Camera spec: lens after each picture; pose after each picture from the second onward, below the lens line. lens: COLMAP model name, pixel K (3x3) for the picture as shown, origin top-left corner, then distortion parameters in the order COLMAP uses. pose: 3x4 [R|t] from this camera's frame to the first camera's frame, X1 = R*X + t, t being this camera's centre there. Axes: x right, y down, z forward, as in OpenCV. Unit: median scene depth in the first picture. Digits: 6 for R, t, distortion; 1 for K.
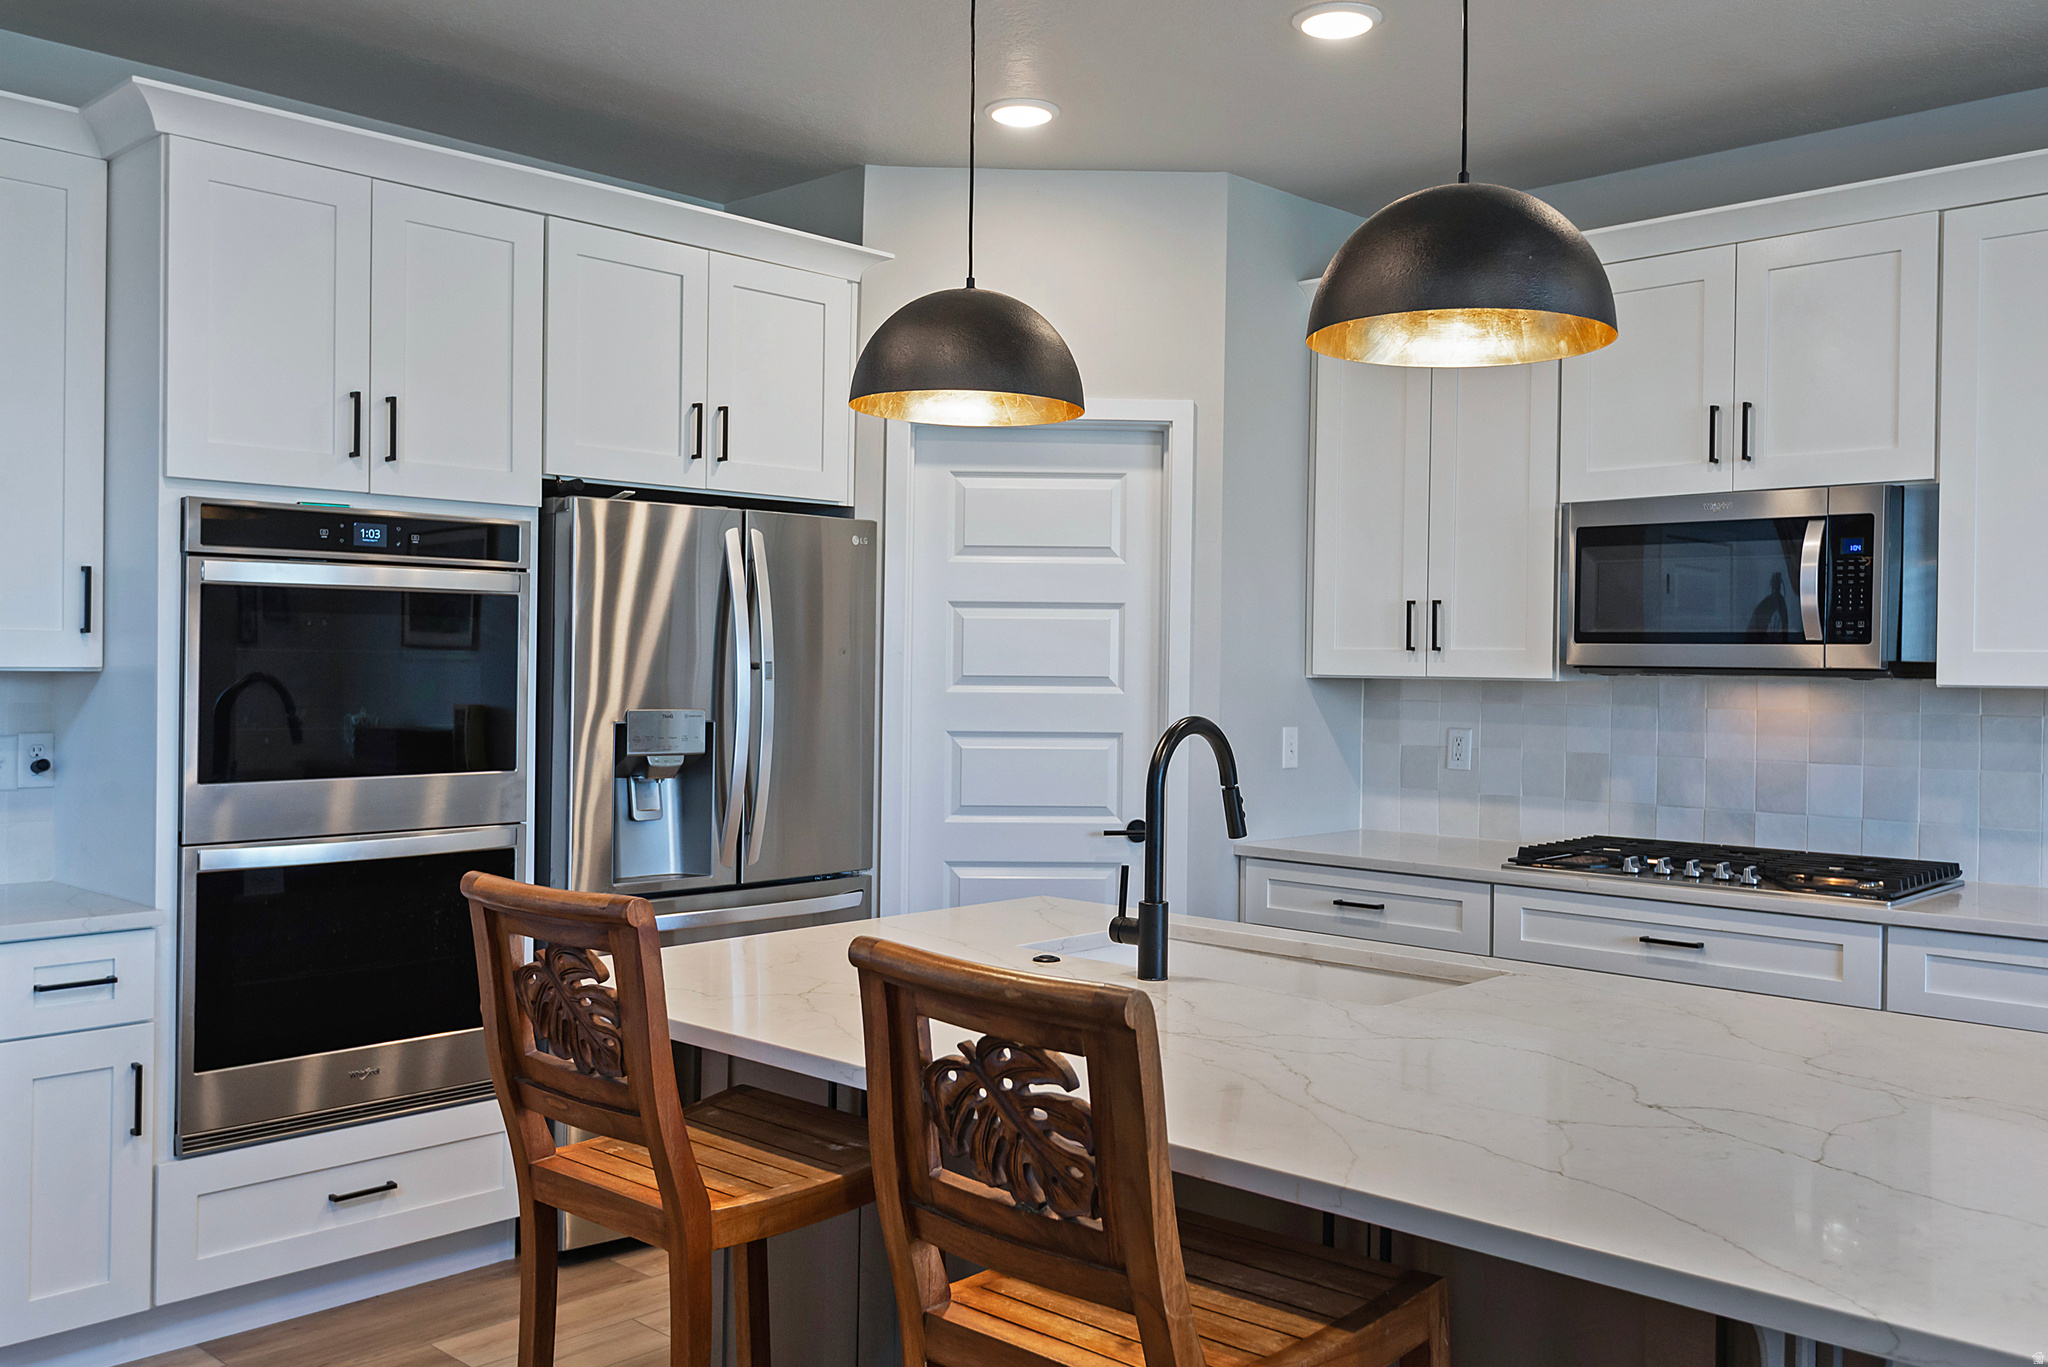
lens RADIAL K [[1775.7, 0, 1039.3], [0, 1775.7, 668.9], [0, 0, 1]] dist [0.012435, 0.023997]
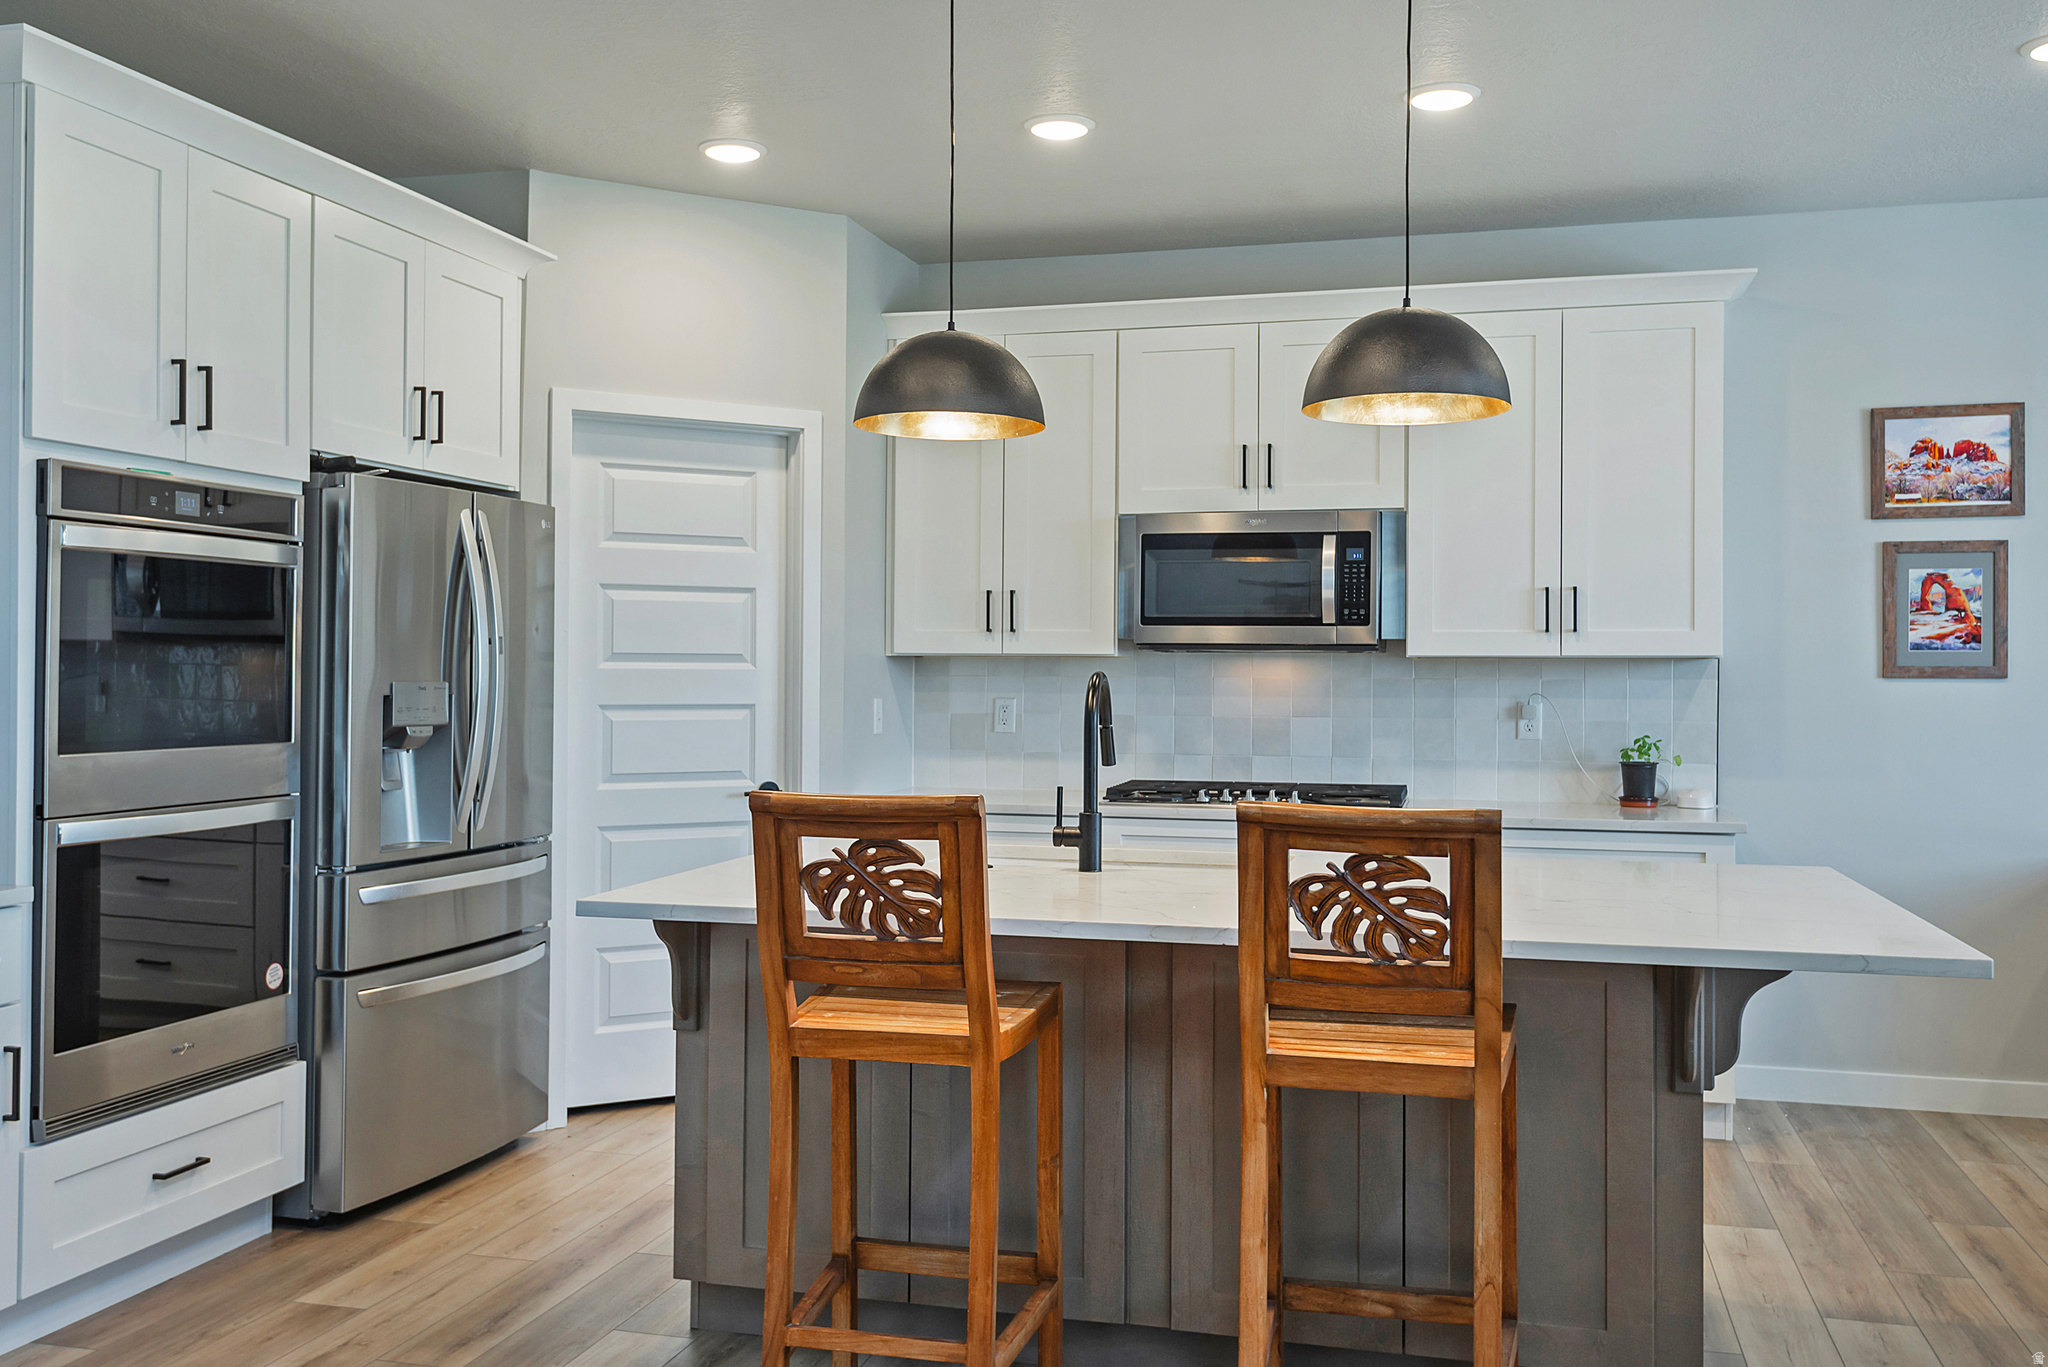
lens RADIAL K [[1829.2, 0, 1012.8], [0, 1829.2, 643.6], [0, 0, 1]] dist [0.018006, 0.000890]
pose [[0.881367, 0.003120, 0.472423, -0.425799], [0.003635, 0.999904, -0.013386, 0.016706], [-0.472419, 0.013515, 0.881270, -0.110466]]
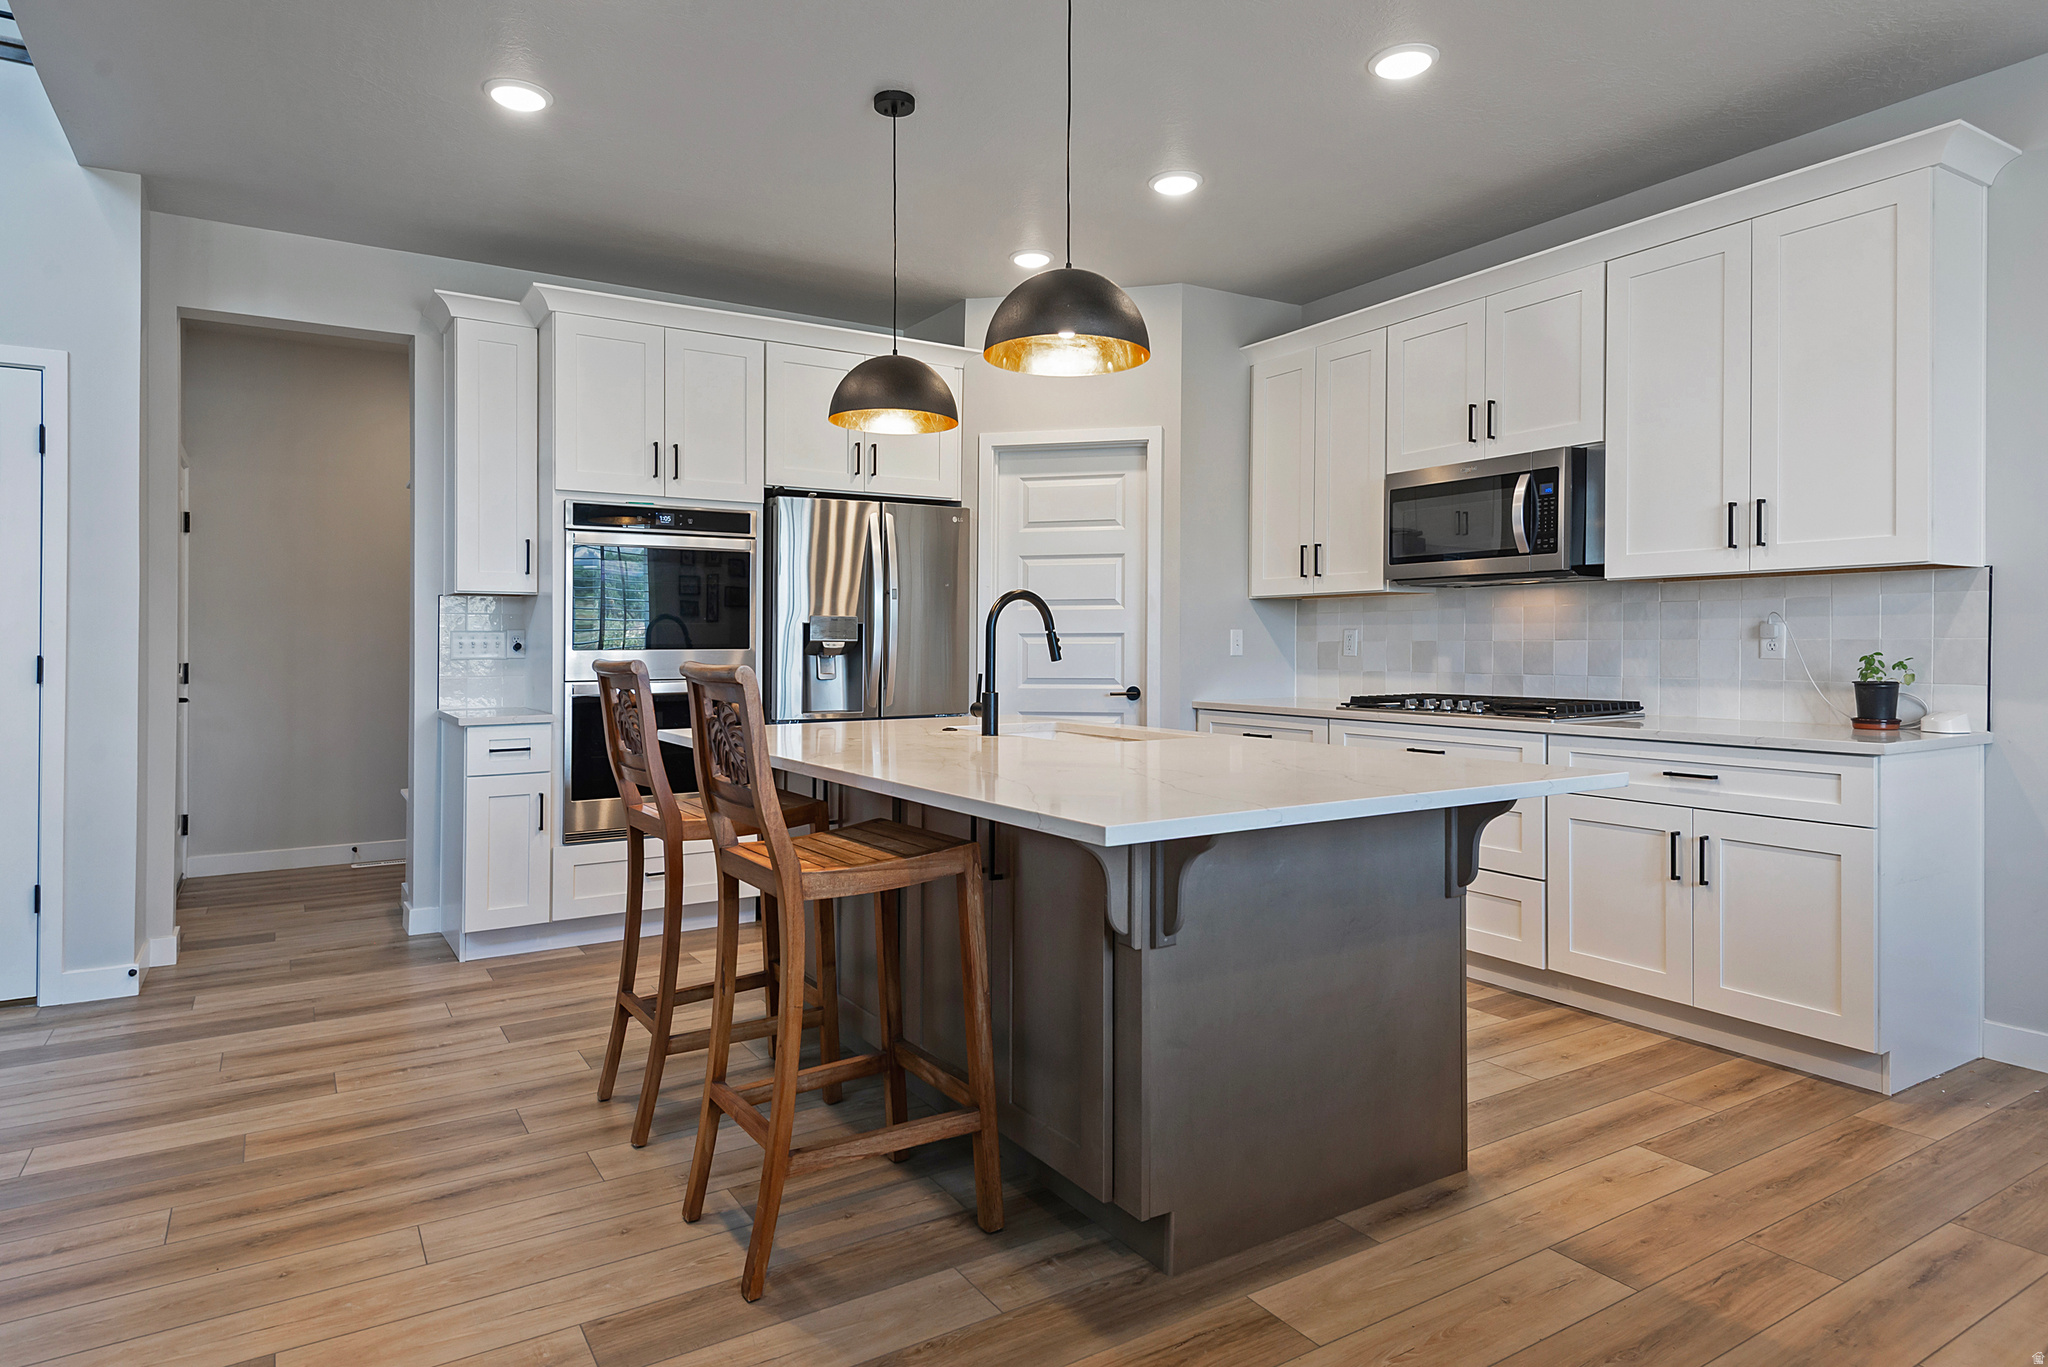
lens RADIAL K [[1184.4, 0, 987.9], [0, 1184.4, 637.2], [0, 0, 1]] dist [0.025687, -0.006812]
pose [[0.964528, -0.012795, -0.263669, 0.255758], [0.009985, 0.999878, -0.011994, 0.061911], [0.263790, 0.008936, 0.964539, -0.095414]]
